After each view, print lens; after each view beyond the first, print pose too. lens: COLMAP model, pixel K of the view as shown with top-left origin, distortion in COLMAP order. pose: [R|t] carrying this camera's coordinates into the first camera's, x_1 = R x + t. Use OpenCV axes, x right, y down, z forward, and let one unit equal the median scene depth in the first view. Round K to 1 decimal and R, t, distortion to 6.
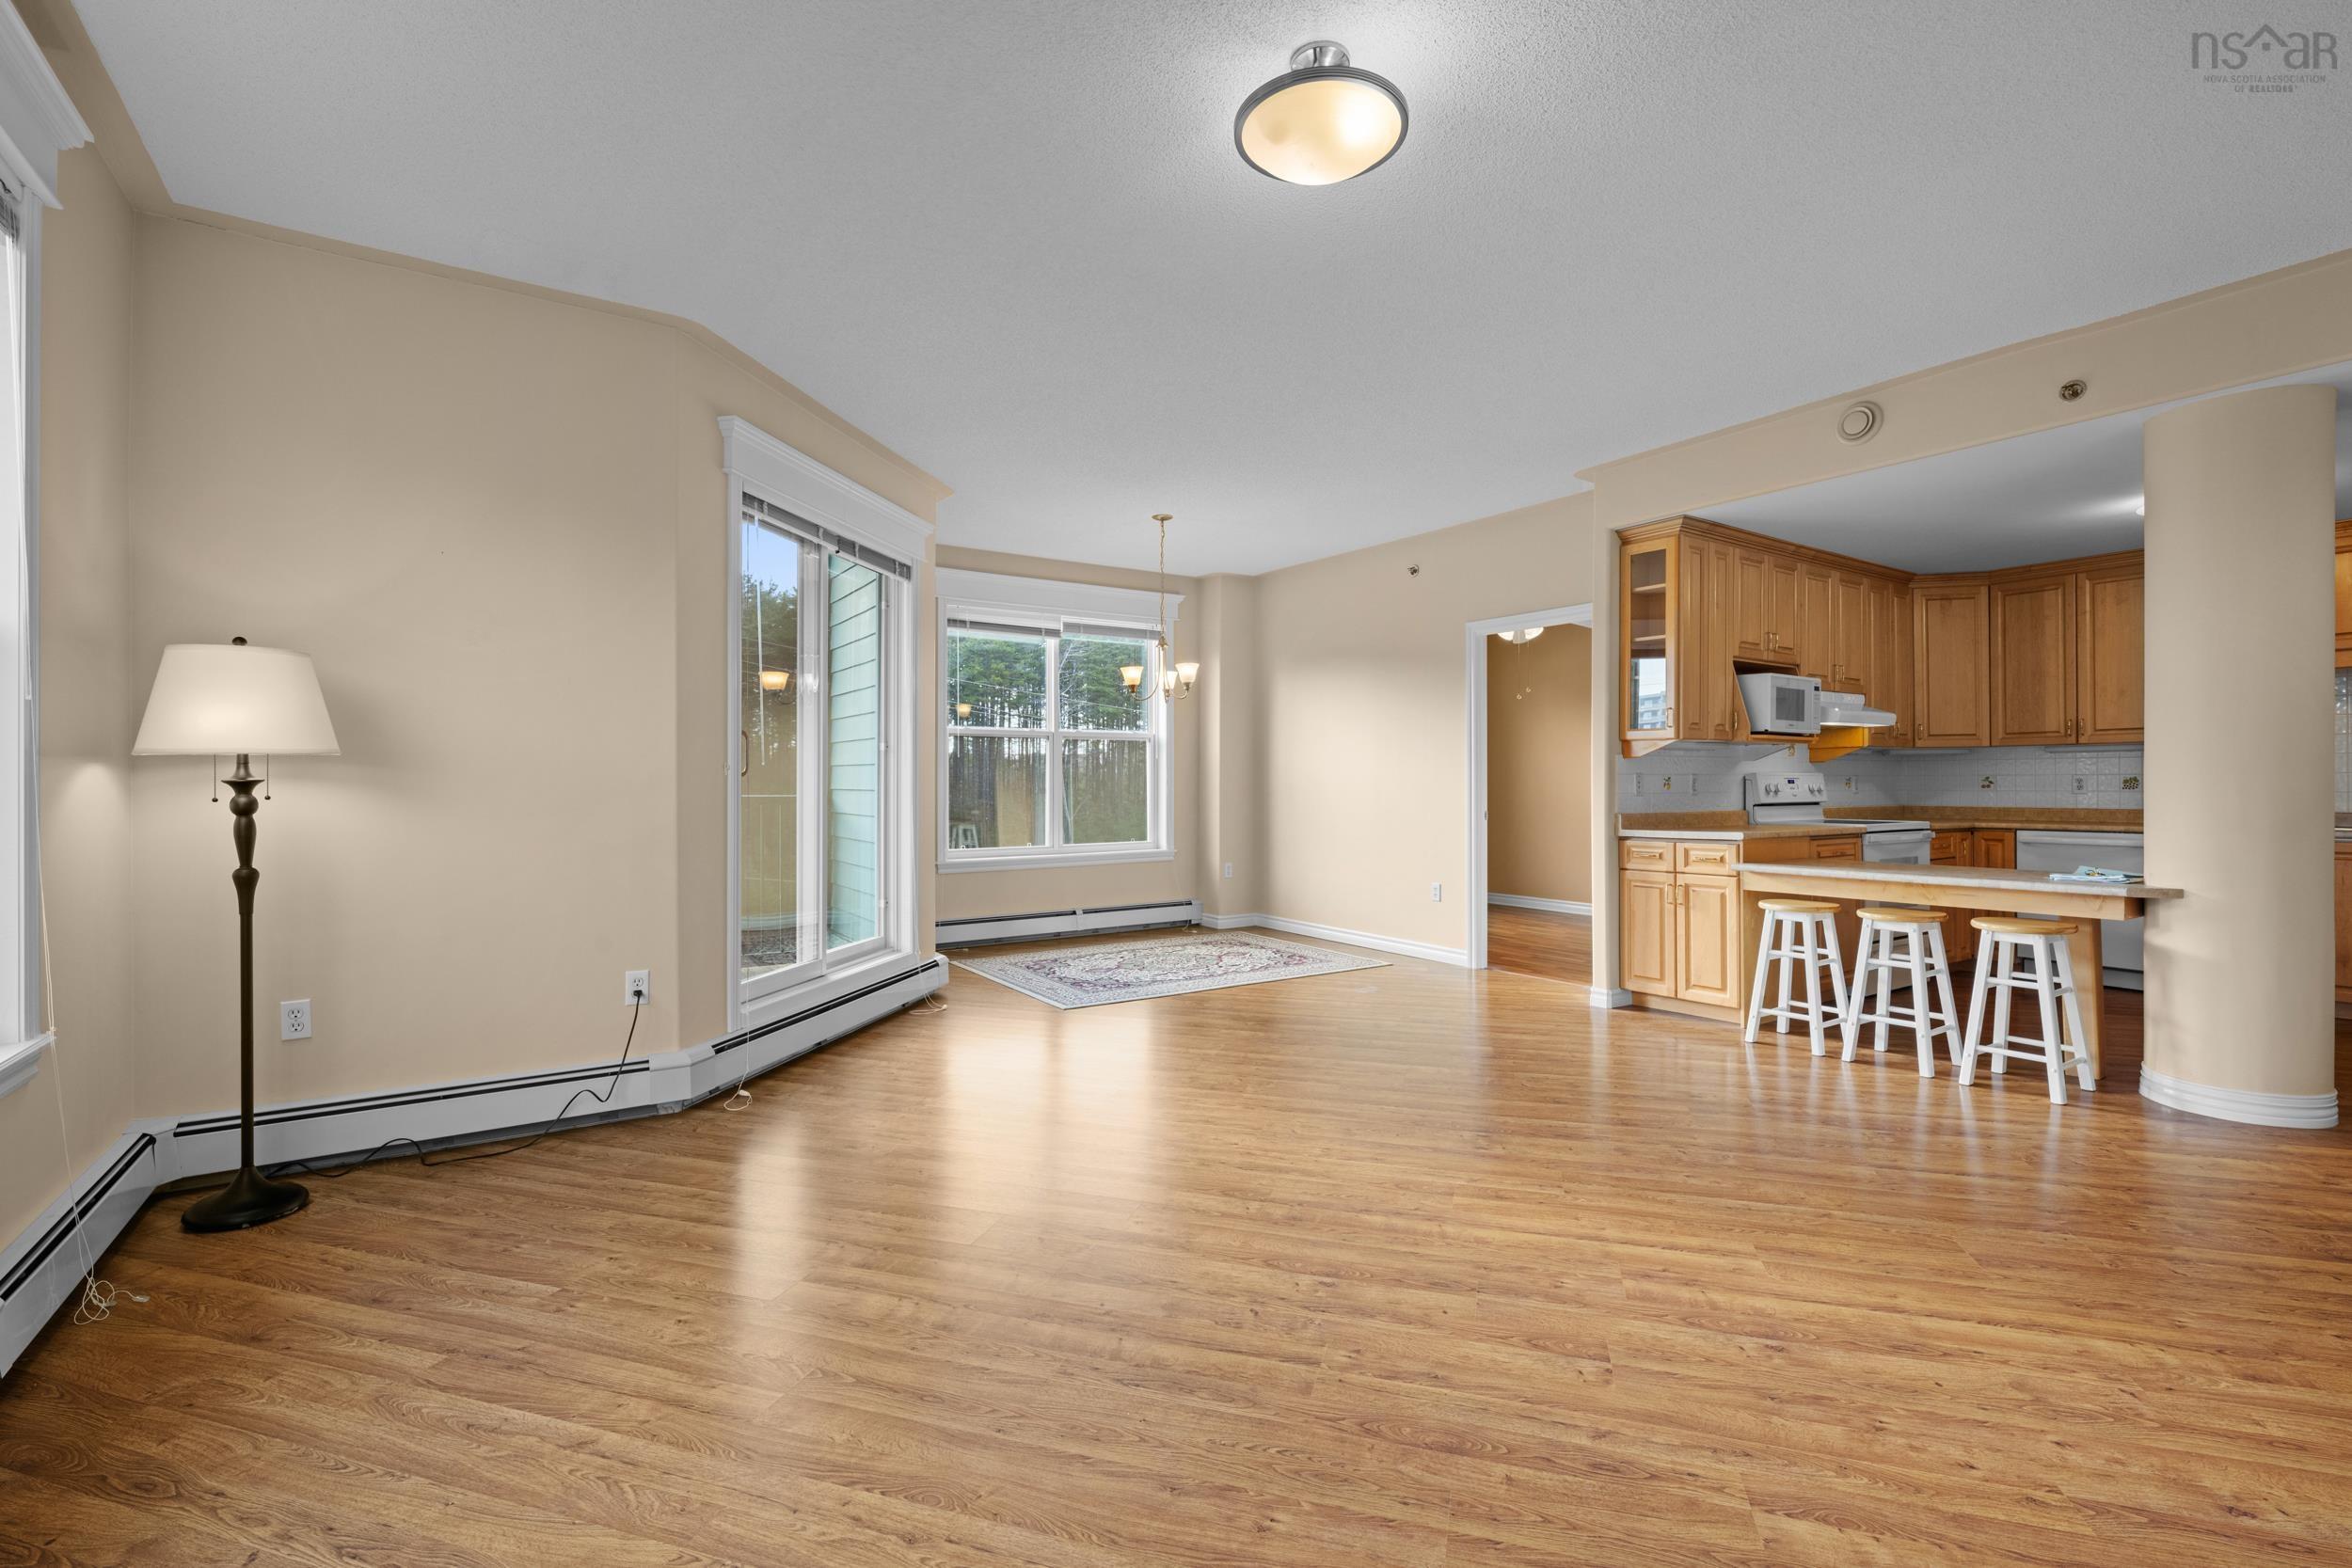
lens RADIAL K [[1043.7, 0, 1179.7], [0, 1043.7, 778.0], [0, 0, 1]] dist [-0.000836, -0.000156]
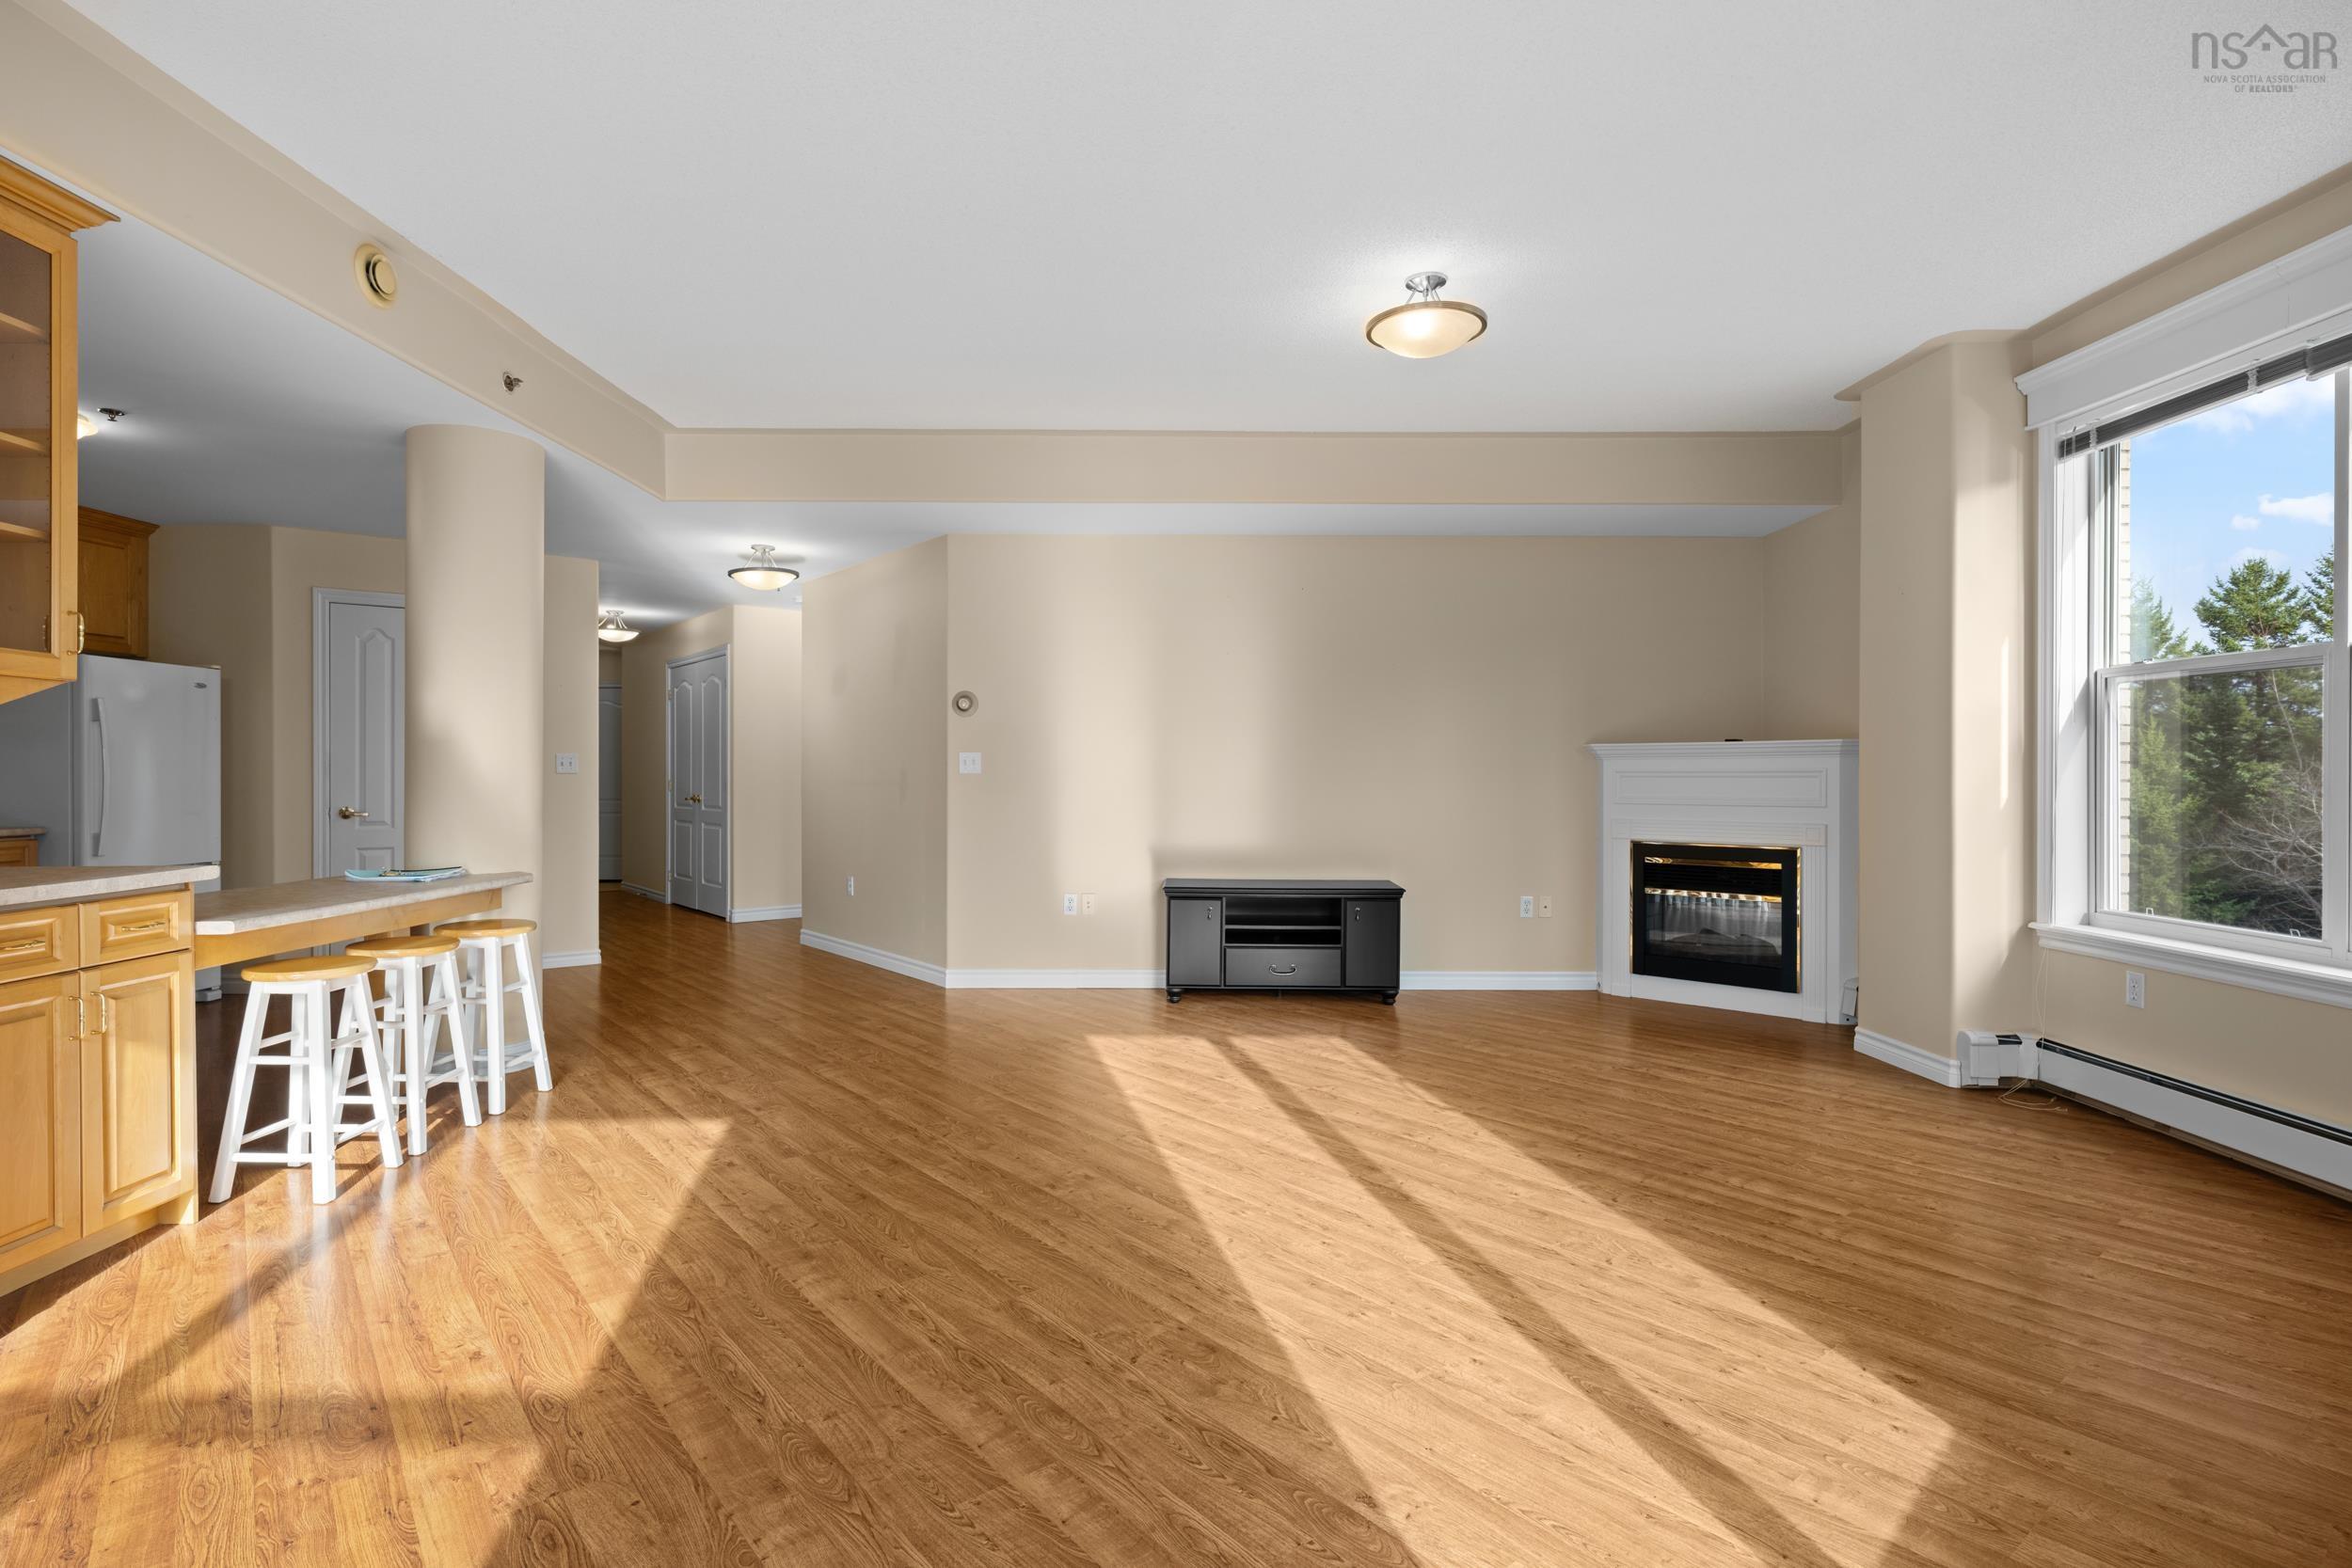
lens RADIAL K [[1168.8, 0, 1174.2], [0, 1168.8, 787.5], [0, 0, 1]] dist [-0.000868, -0.000039]
pose [[-0.833379, -0.005946, 0.552671, -0.186513], [-0.003137, 0.999977, 0.006029, 0.004934], [-0.552694, 0.003291, -0.833378, 1.006650]]
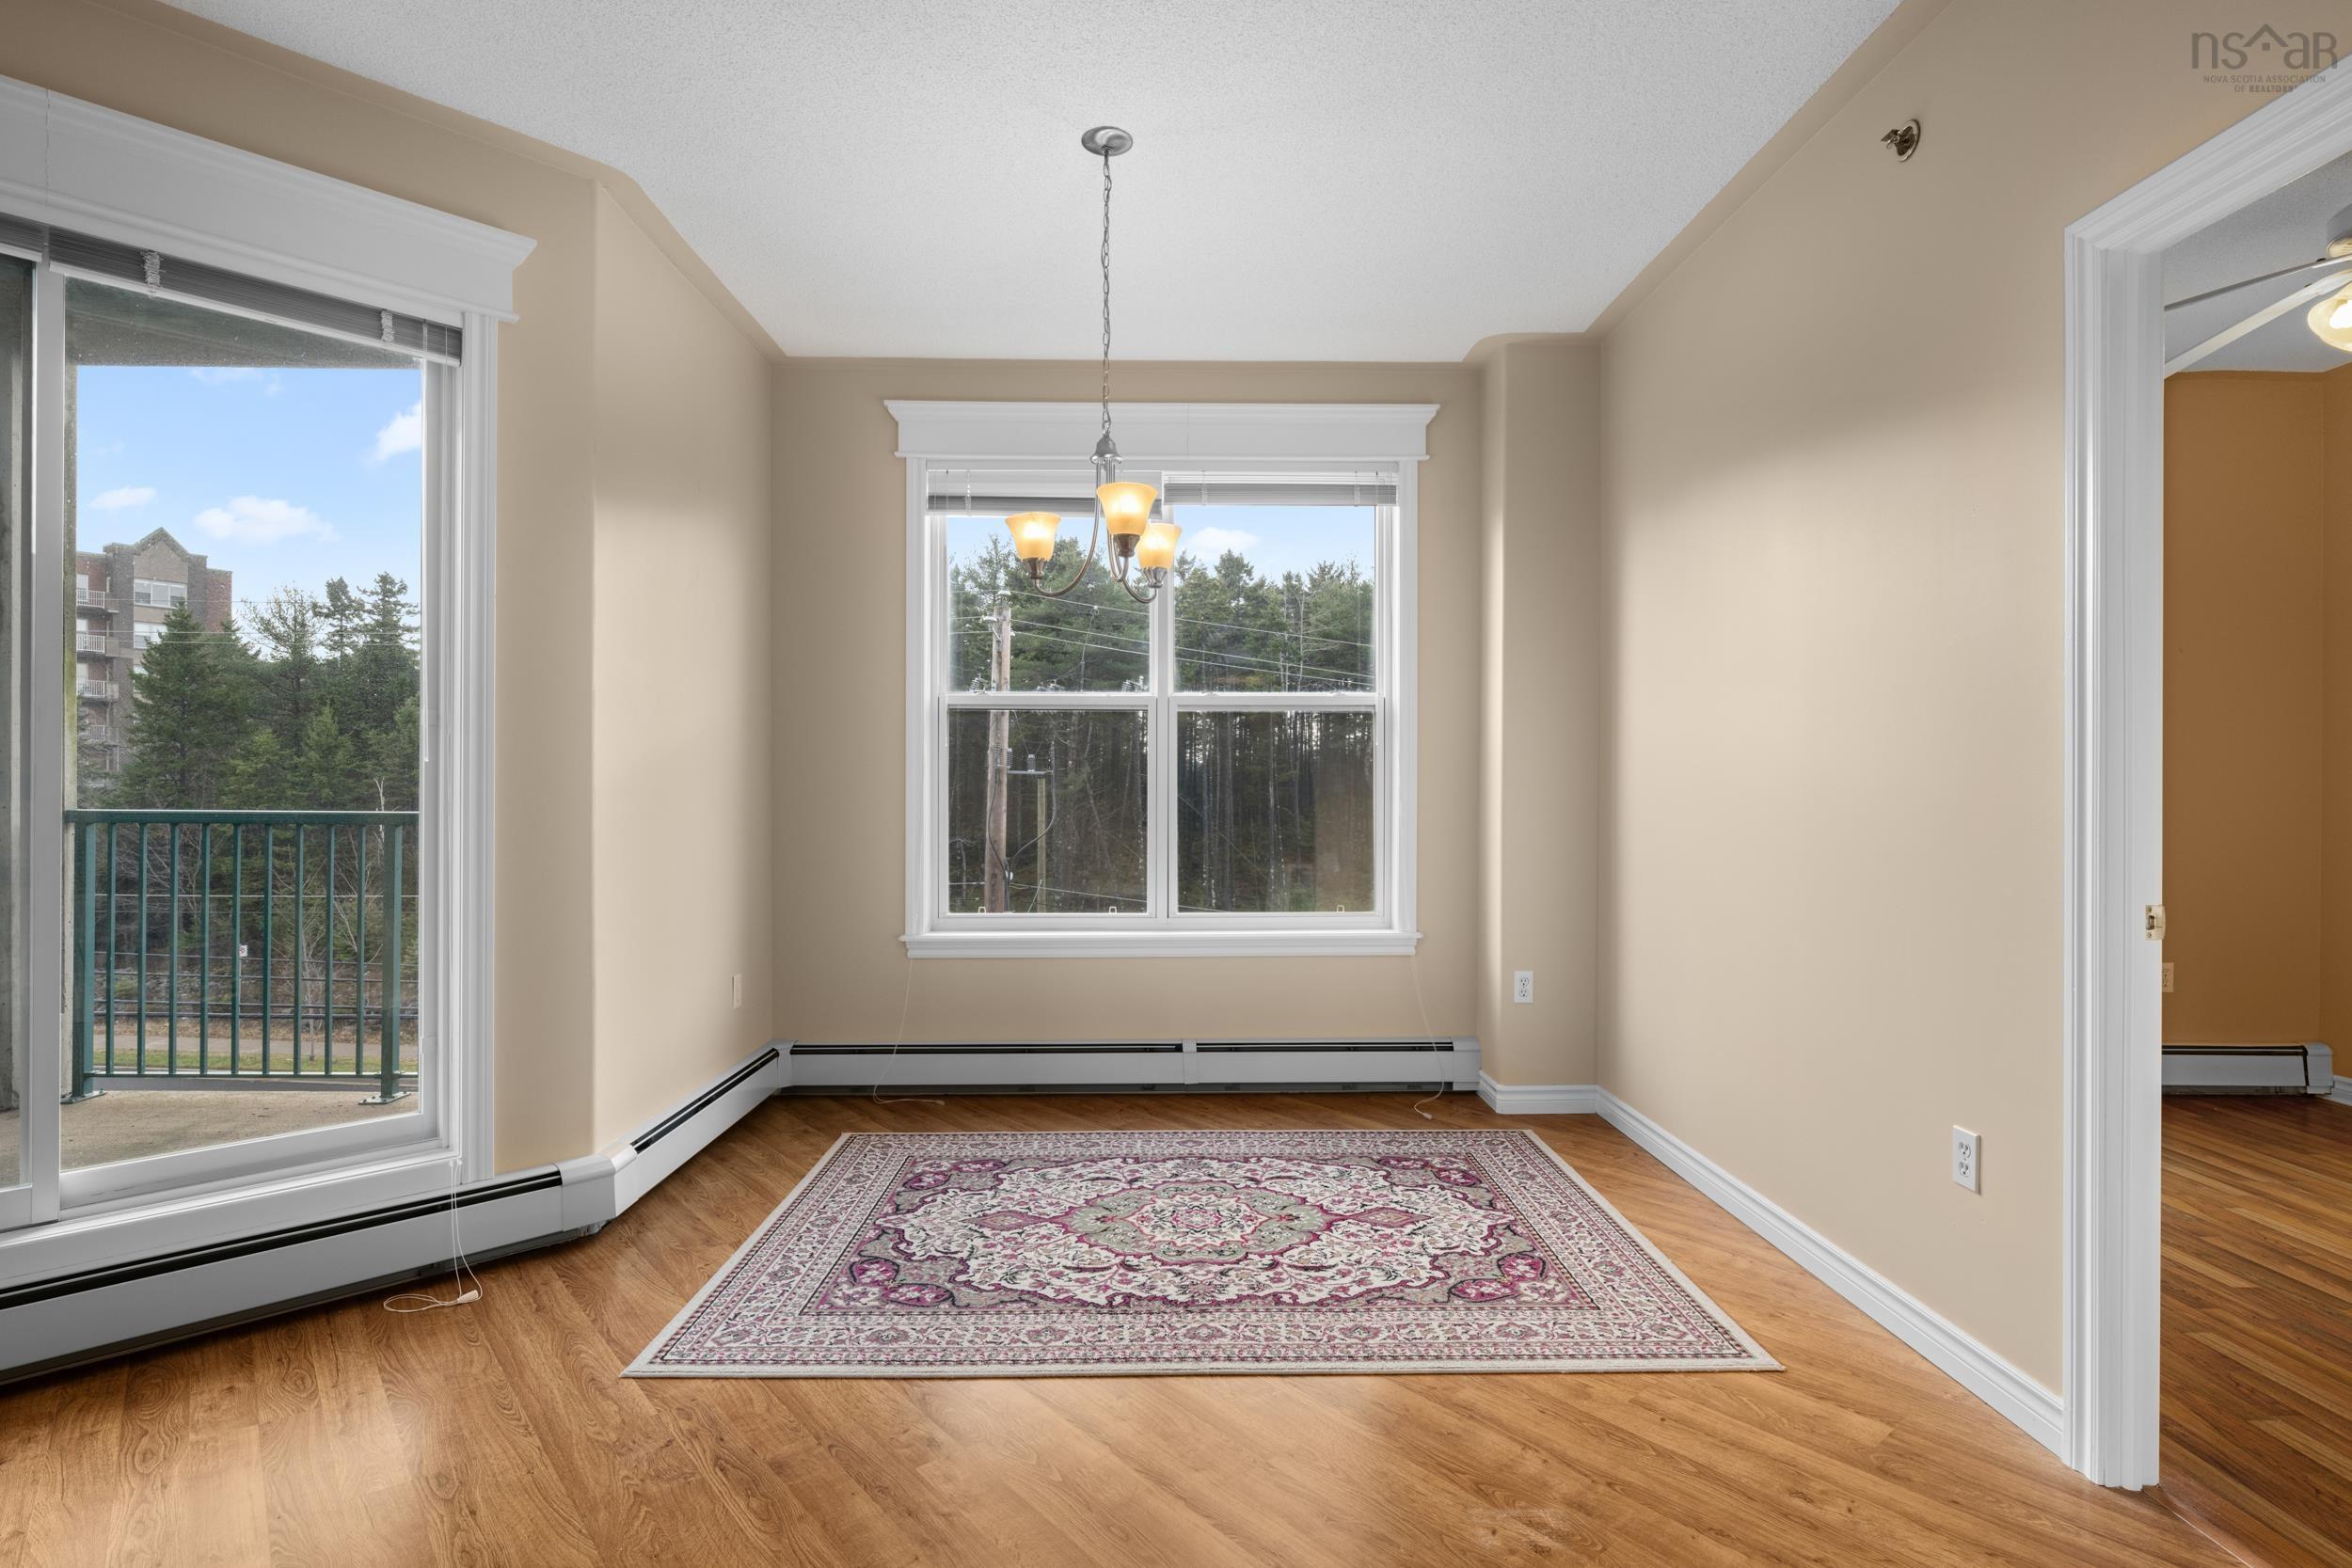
lens RADIAL K [[1168.8, 0, 1174.2], [0, 1168.8, 787.5], [0, 0, 1]] dist [-0.000868, -0.000039]
pose [[0.841192, 0.001596, -0.540734, 0.269126], [-0.001769, 0.999998, 0.000200, 0.001676], [0.540734, 0.000789, 0.841193, 0.673689]]
